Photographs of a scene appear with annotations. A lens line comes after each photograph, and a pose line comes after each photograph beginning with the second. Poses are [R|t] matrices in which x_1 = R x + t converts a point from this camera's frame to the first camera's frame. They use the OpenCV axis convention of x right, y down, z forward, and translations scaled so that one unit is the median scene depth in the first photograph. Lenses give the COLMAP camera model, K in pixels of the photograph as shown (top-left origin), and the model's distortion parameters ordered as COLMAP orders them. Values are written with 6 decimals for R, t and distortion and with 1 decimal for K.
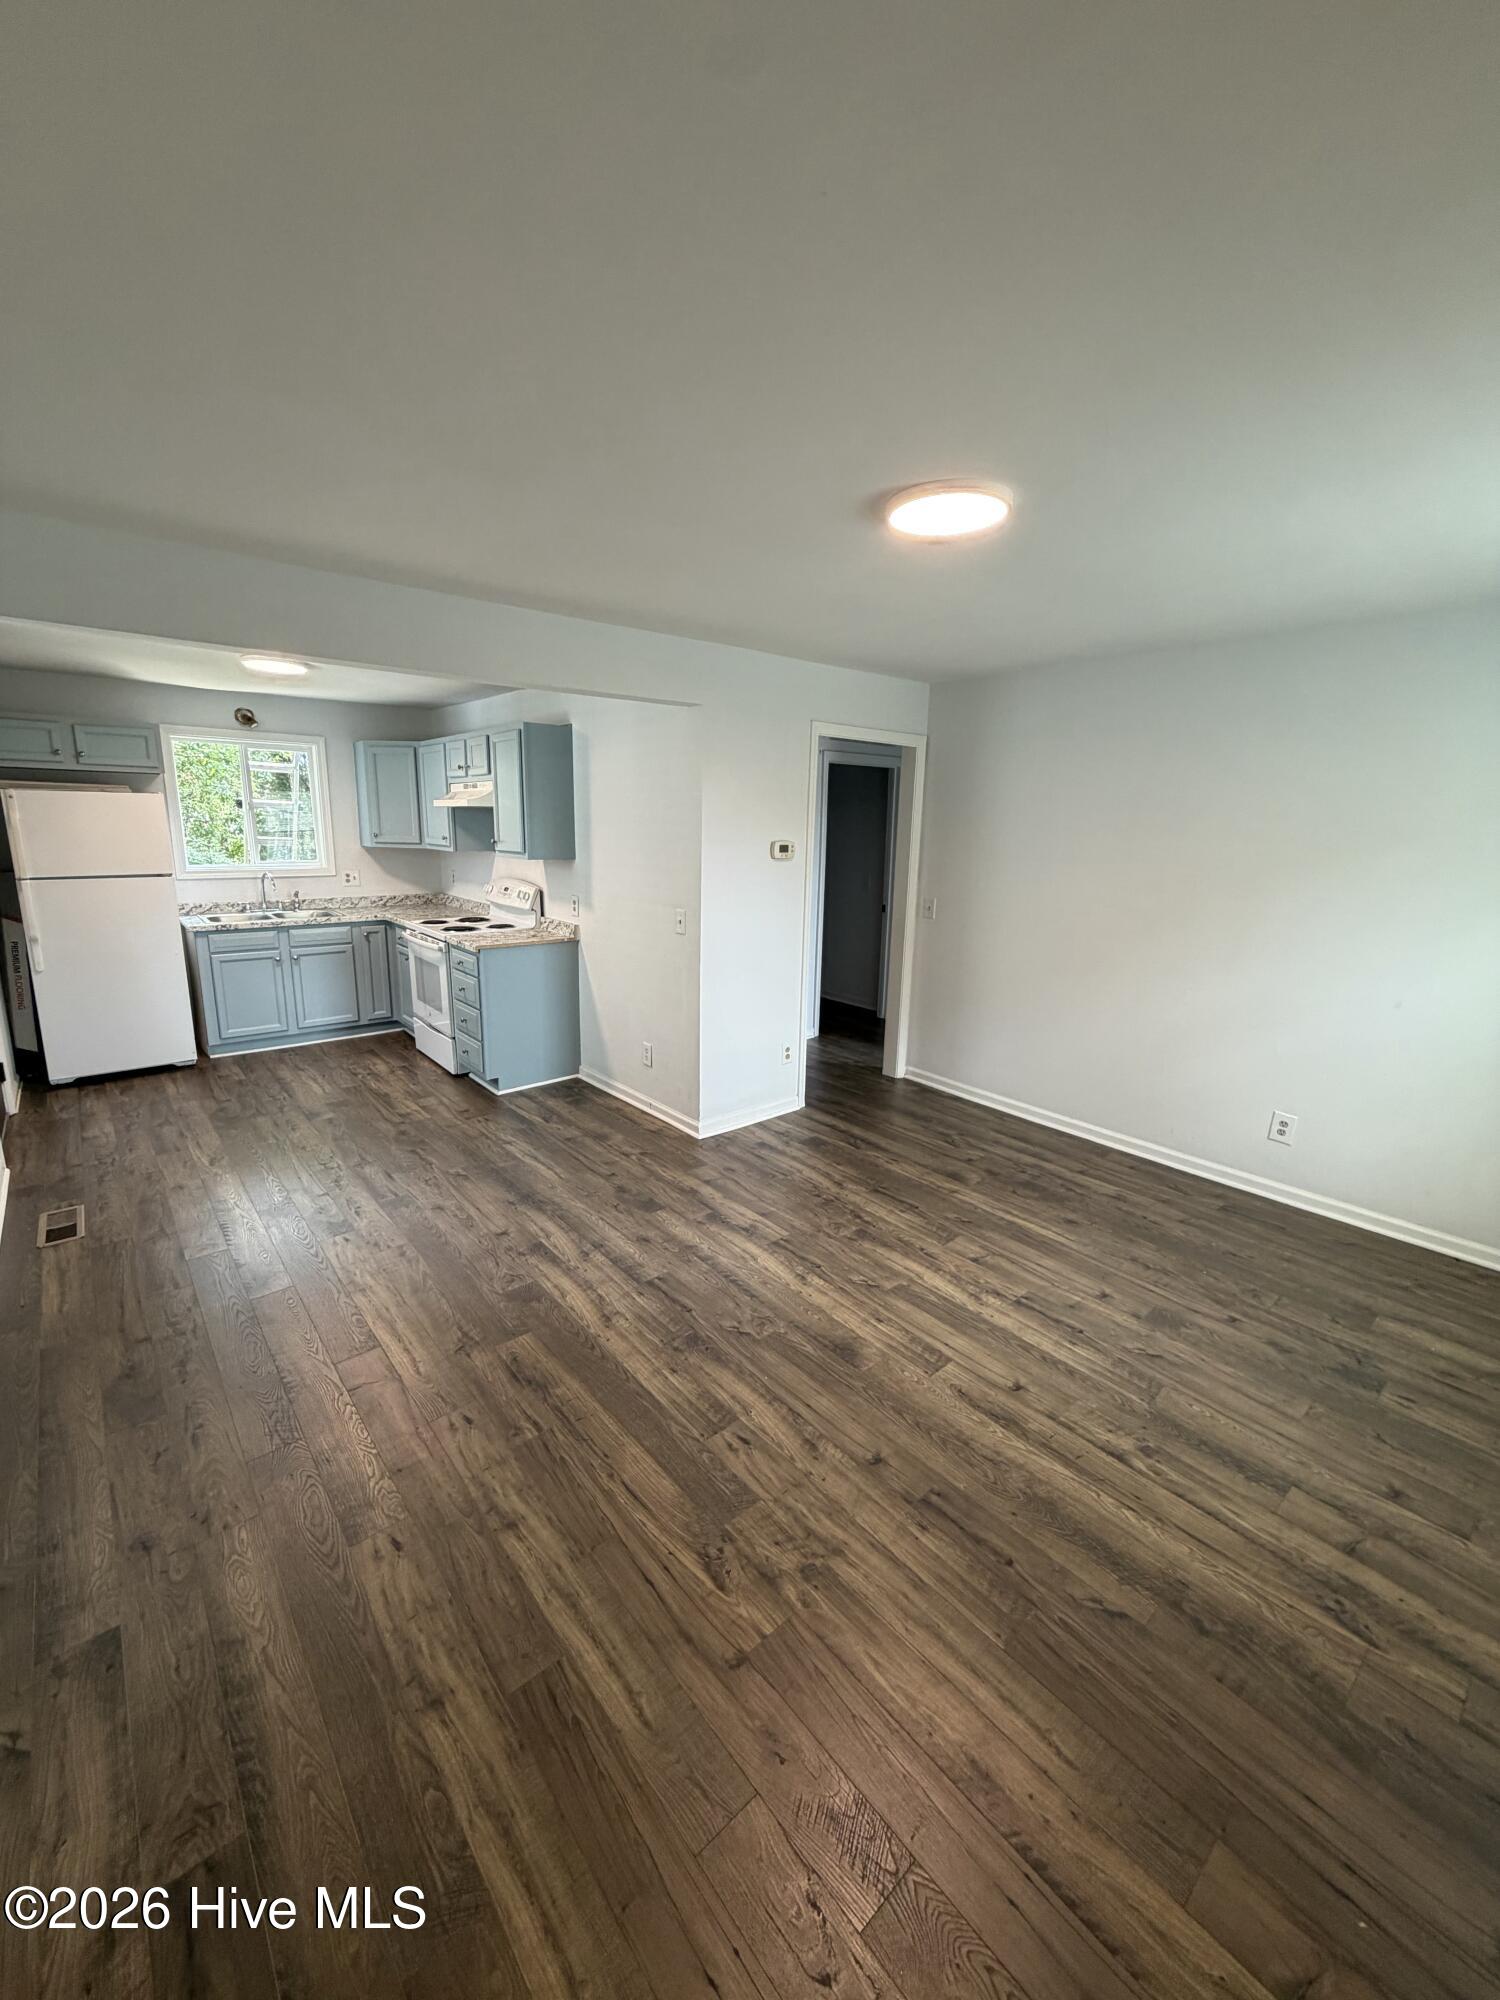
lens RADIAL K [[804.2, 0, 741.6], [0, 804.2, 1000.0], [0, 0, 1]] dist [0.000038, 0.000375]
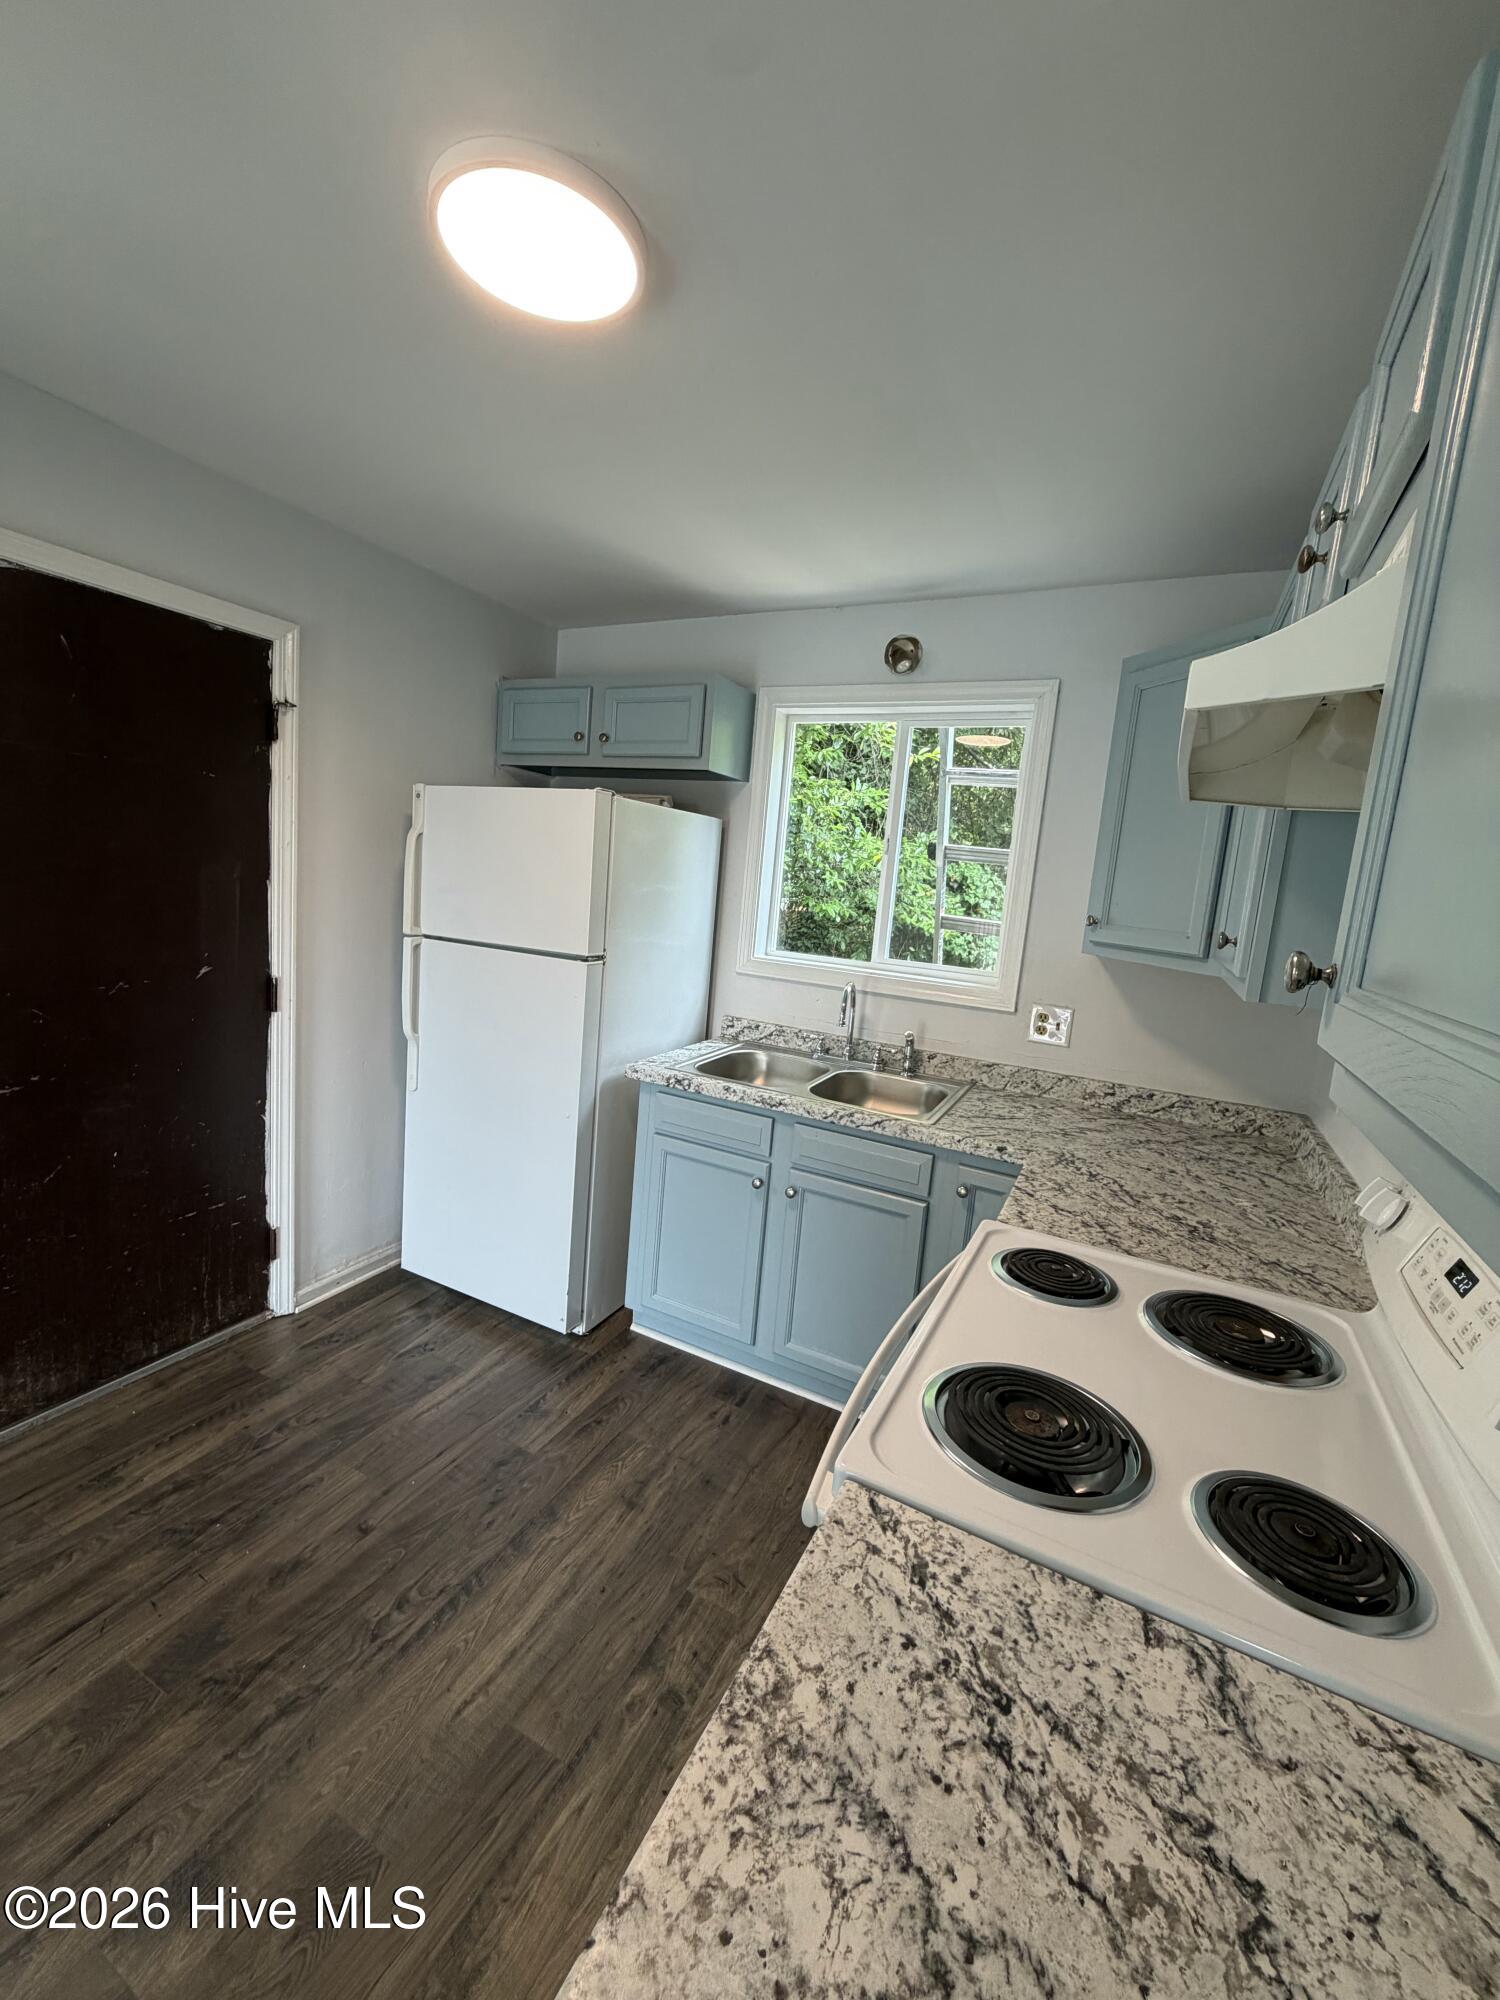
lens RADIAL K [[804.2, 0, 744.0], [0, 804.2, 990.1], [0, 0, 1]] dist [0.000038, 0.000375]
pose [[0.383973, 0.139019, -0.912819, -0.219312], [-0.260389, 0.964779, 0.037401, -0.170774], [0.885868, 0.223327, 0.406648, 0.838454]]
